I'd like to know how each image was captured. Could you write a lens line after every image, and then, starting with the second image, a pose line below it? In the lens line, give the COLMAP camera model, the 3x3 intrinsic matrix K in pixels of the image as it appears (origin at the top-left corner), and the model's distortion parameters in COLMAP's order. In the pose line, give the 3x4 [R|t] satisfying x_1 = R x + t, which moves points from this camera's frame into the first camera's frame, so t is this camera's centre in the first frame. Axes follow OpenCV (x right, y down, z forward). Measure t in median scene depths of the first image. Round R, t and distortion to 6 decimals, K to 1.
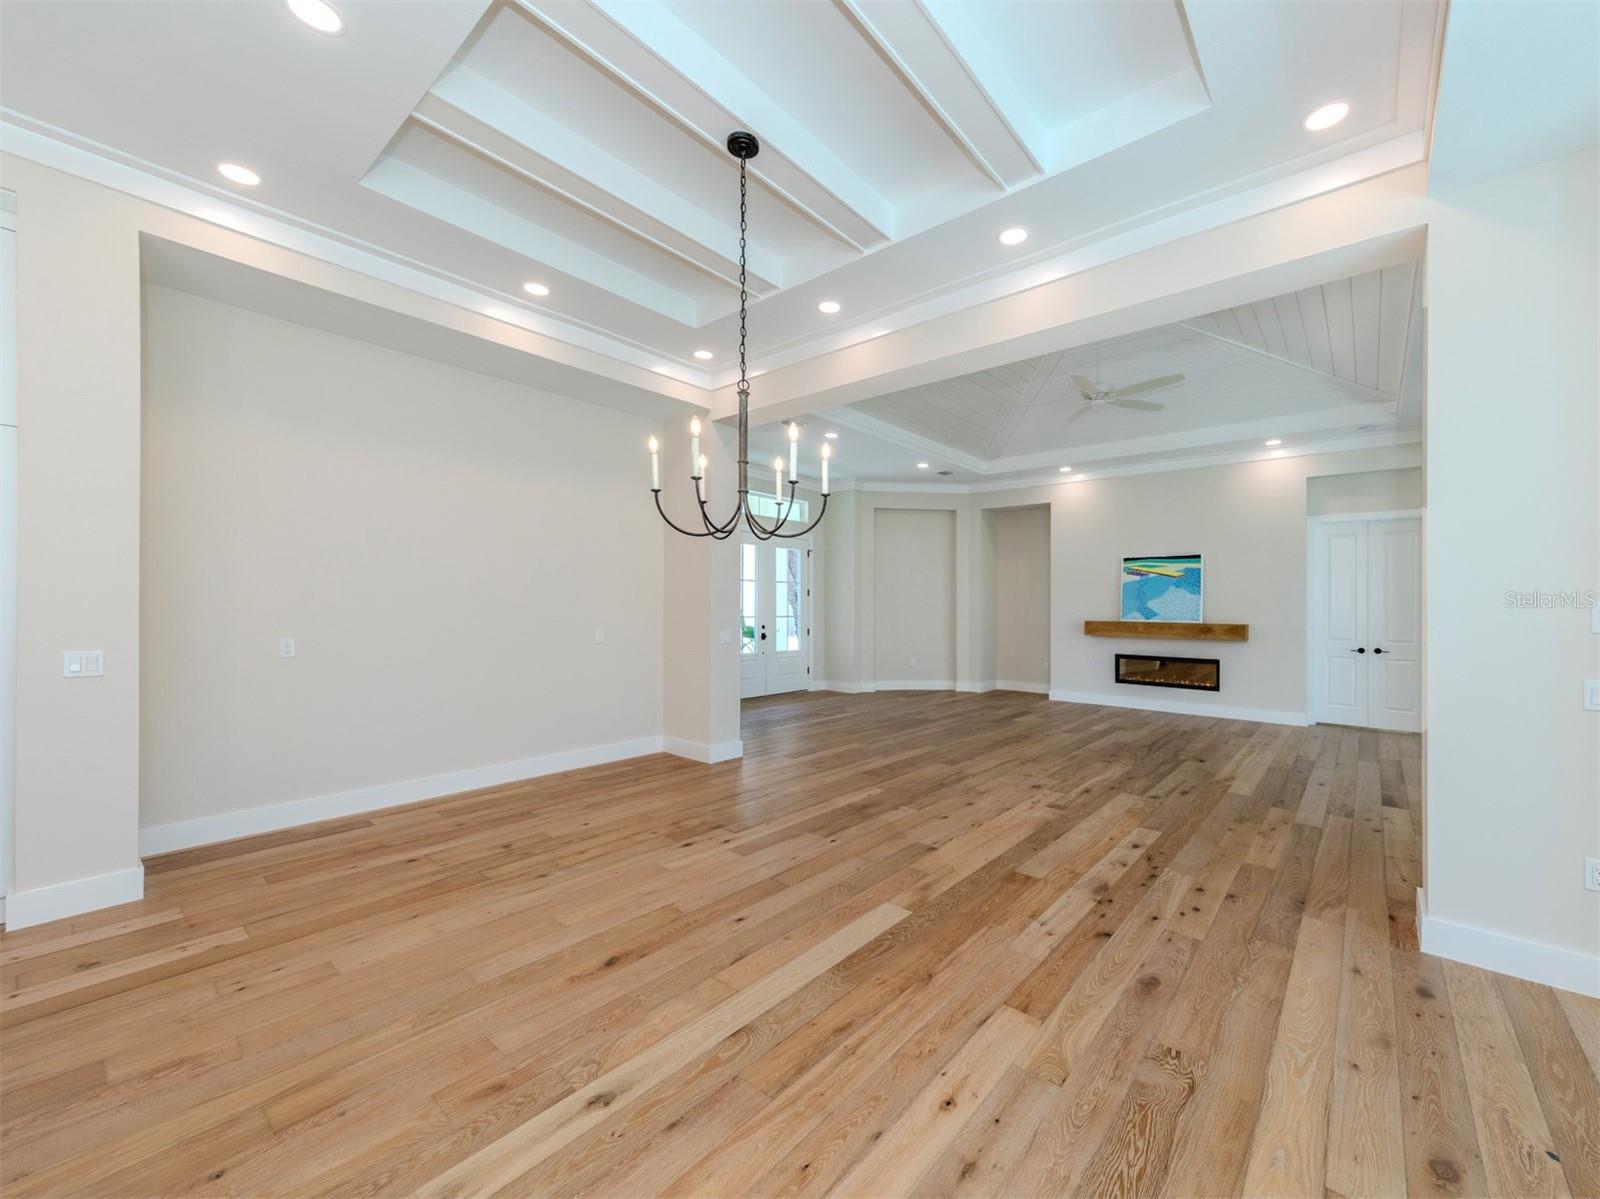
lens RADIAL K [[625.1, 0, 844.1], [0, 625.1, 602.2], [0, 0, 1]] dist [0.008958, -0.000089]
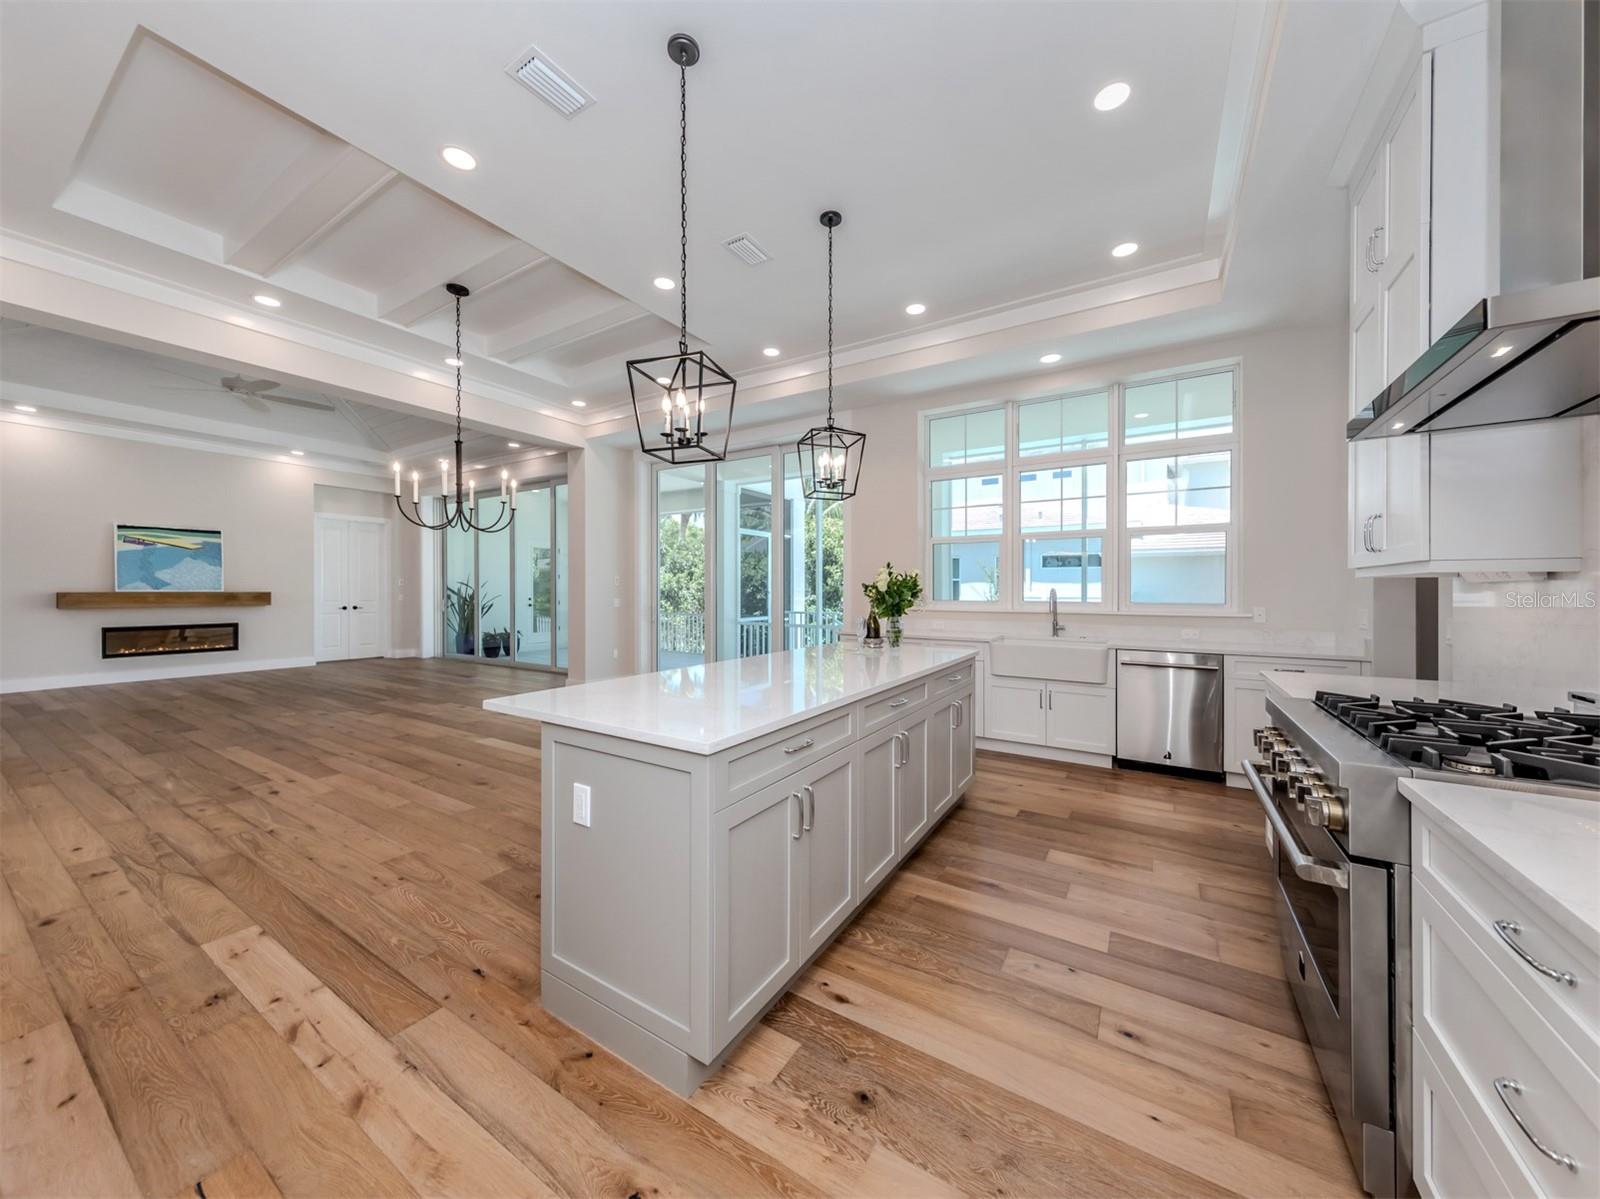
lens RADIAL K [[565.6, 0, 799.7], [0, 565.6, 588.3], [0, 0, 1]] dist [0.003390, 0.000317]
pose [[-0.126740, -0.006542, 0.991914, -0.989904], [-0.010487, 0.999931, 0.005254, 0.018562], [-0.991881, -0.009736, -0.126800, 0.177849]]
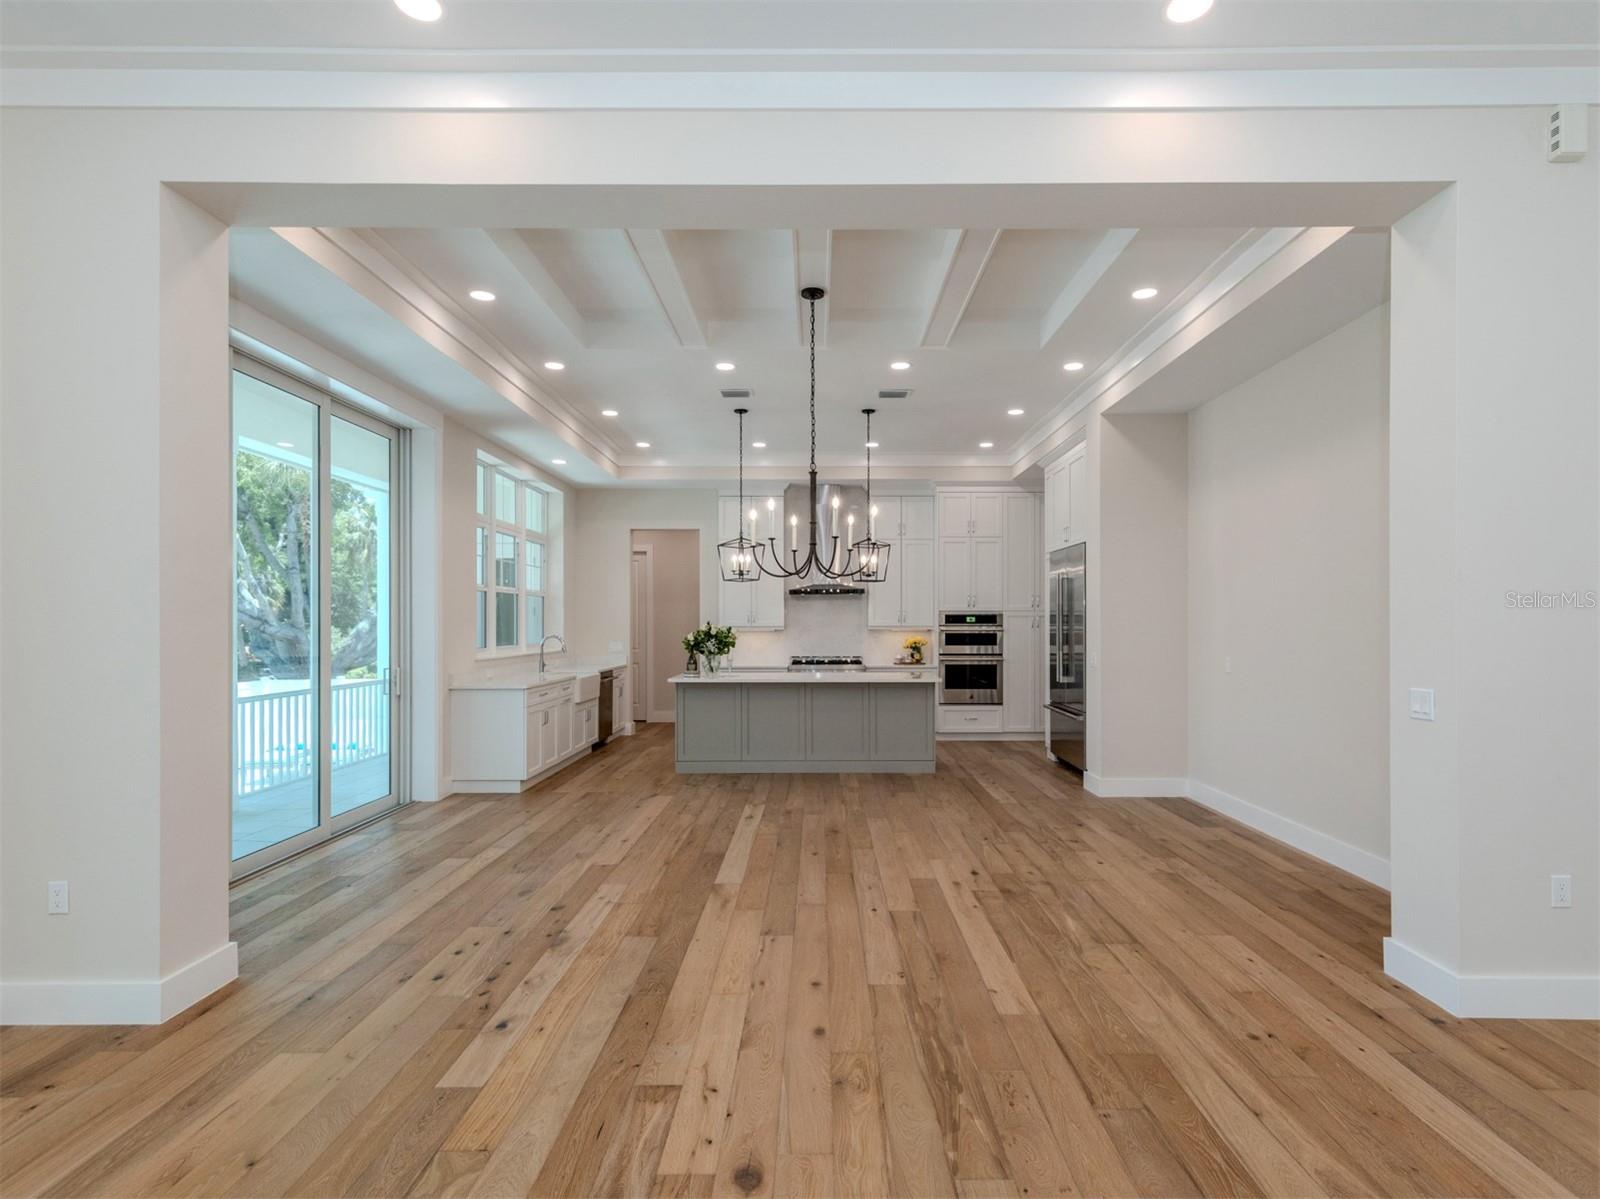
lens RADIAL K [[828.4, 0, 829.6], [0, 828.4, 618.4], [0, 0, 1]] dist [0.017321, -0.003731]
pose [[-0.763970, -0.011006, -0.645158, 0.564722], [-0.001679, 0.999885, -0.015069, 0.009812], [0.645250, -0.010429, -0.763900, 1.378051]]
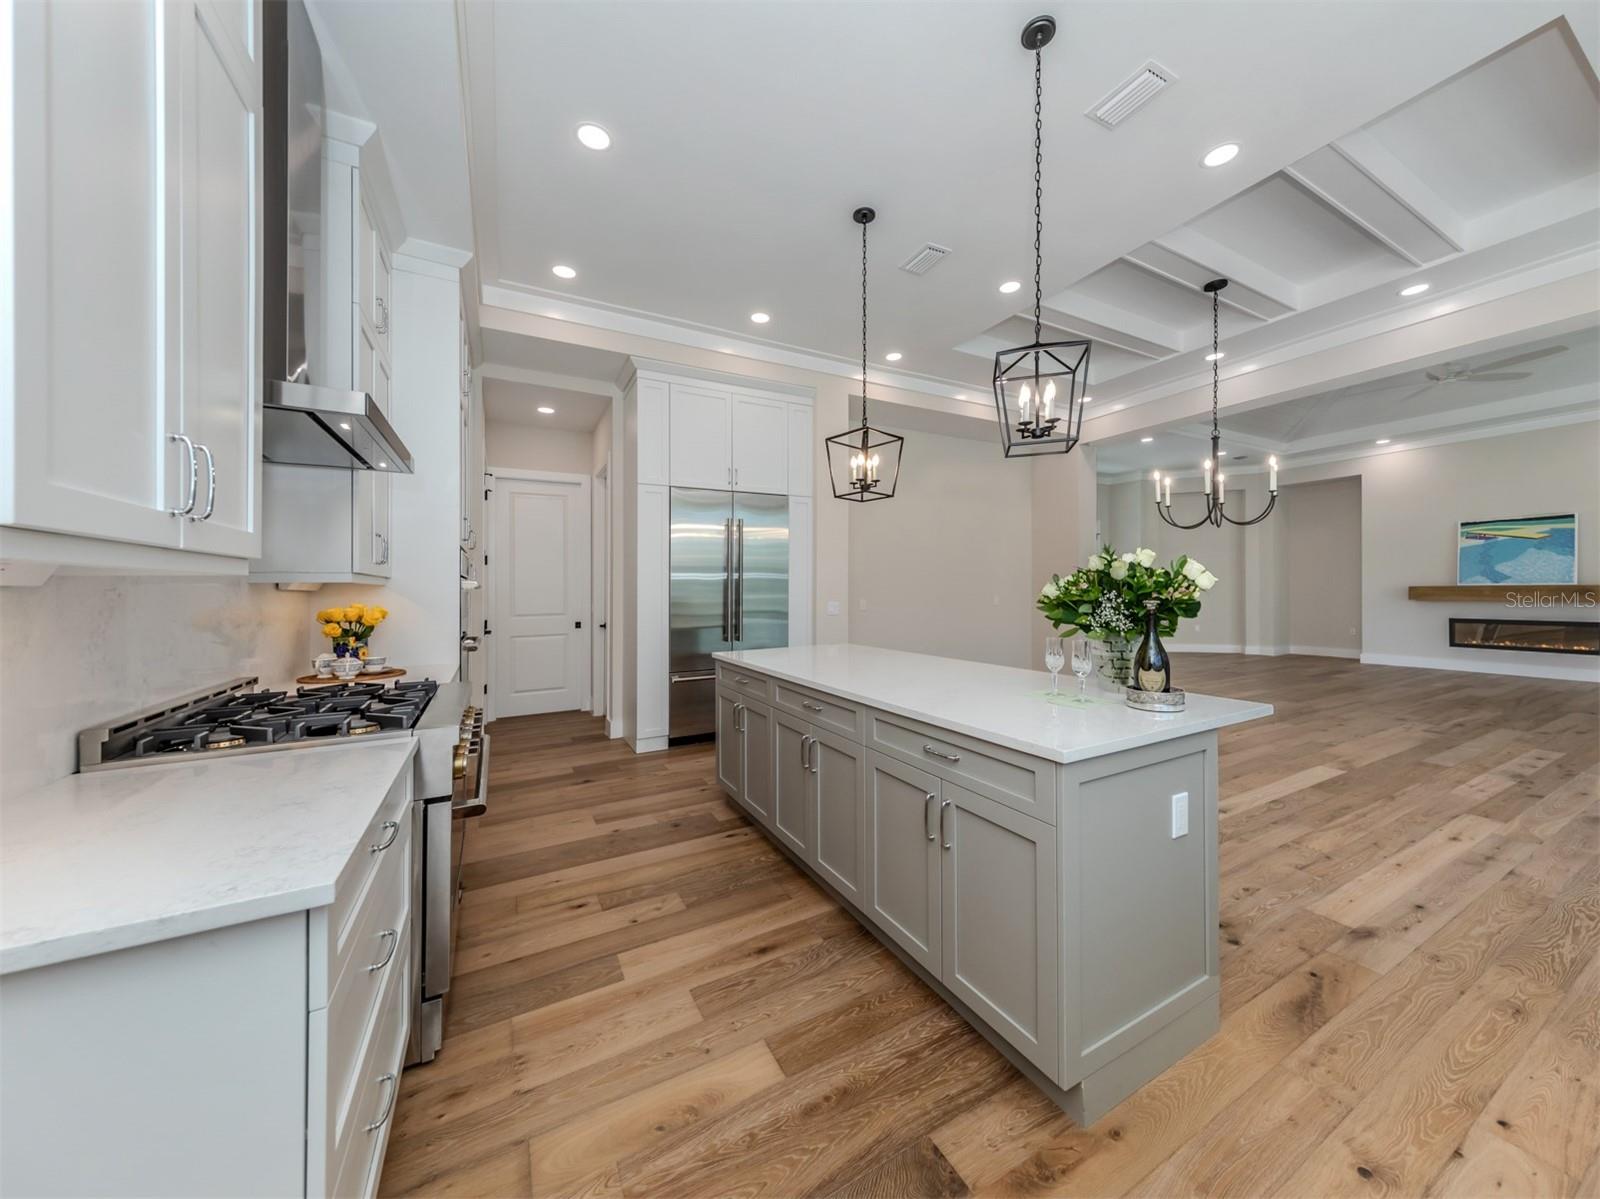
lens RADIAL K [[565.6, 0, 815.4], [0, 565.6, 588.7], [0, 0, 1]] dist [0.003390, 0.000317]
pose [[0.928675, -0.017247, -0.370494, -0.327437], [0.021100, 0.999757, 0.006348, 0.014712], [0.370294, -0.013713, 0.928813, -0.418512]]
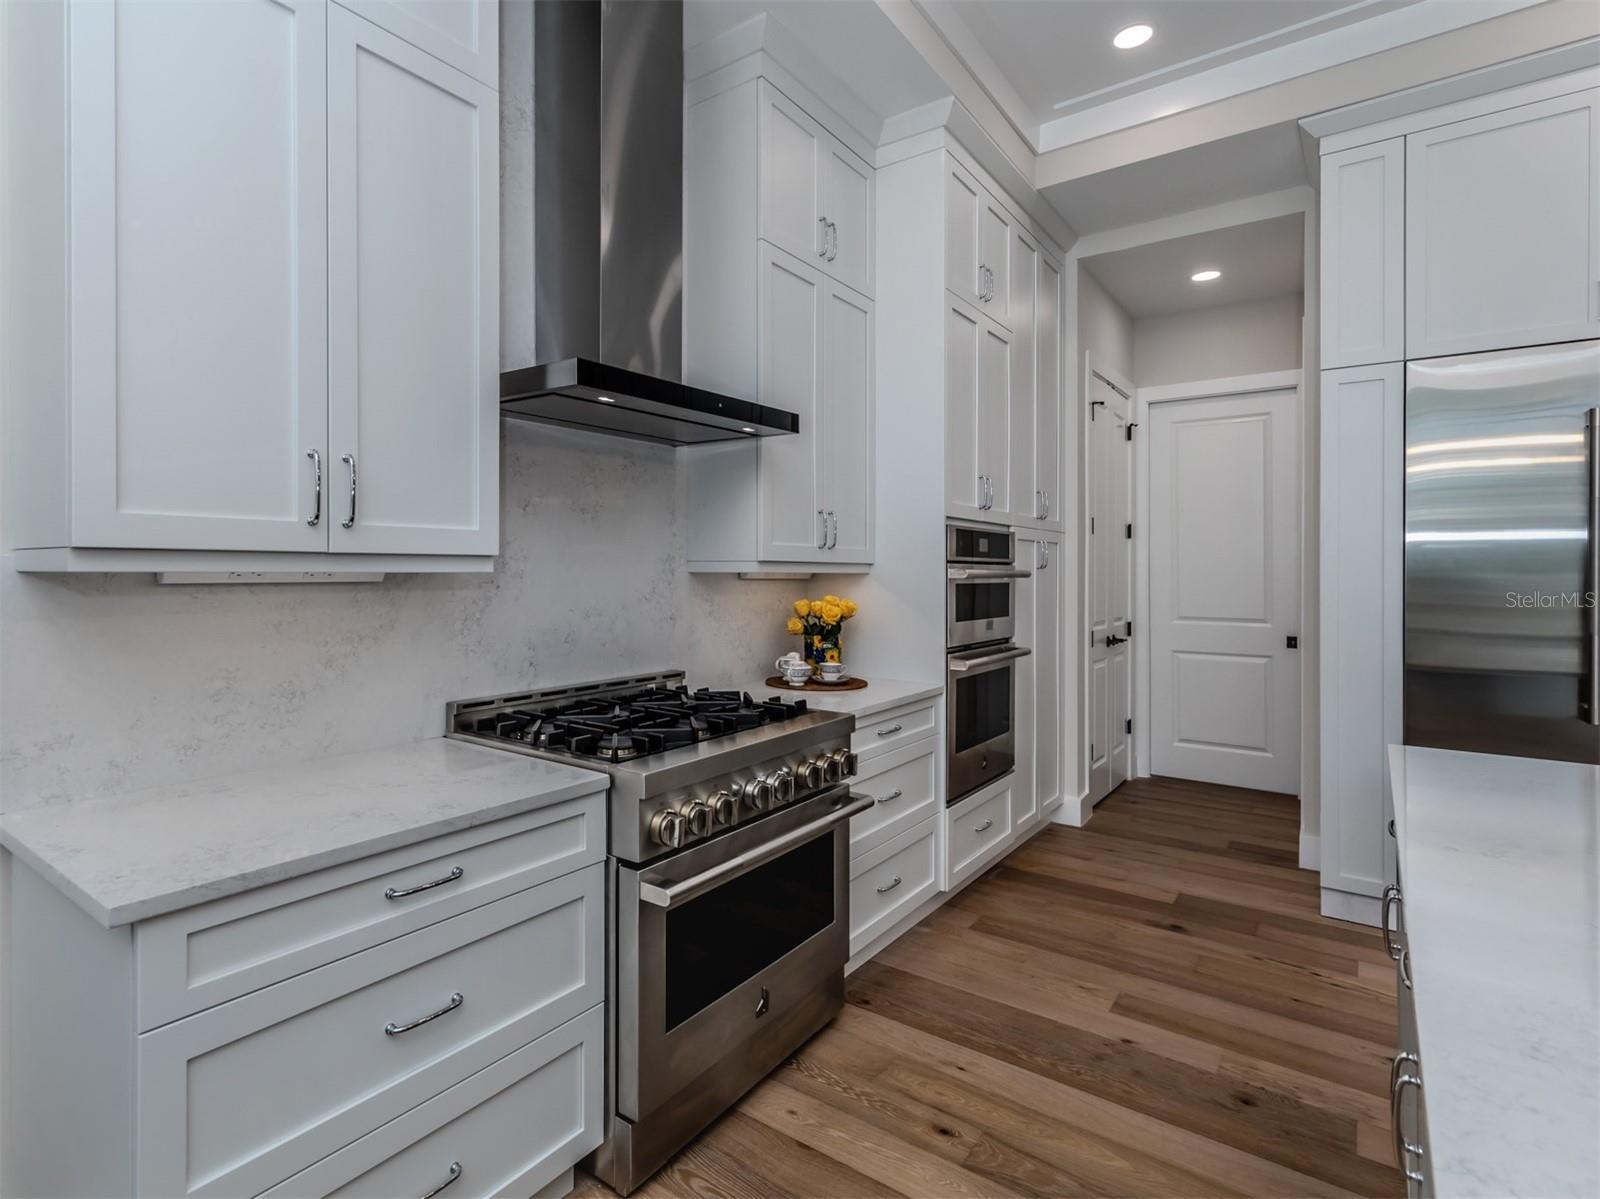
lens RADIAL K [[824.4, 0, 733.2], [0, 824.4, 563.4], [0, 0, 1]] dist [0.015770, 0.000288]
pose [[0.032841, -0.013181, -0.999374, -0.283108], [0.003778, 0.999908, -0.013064, 0.005648], [0.999453, -0.003347, 0.032888, -0.171462]]
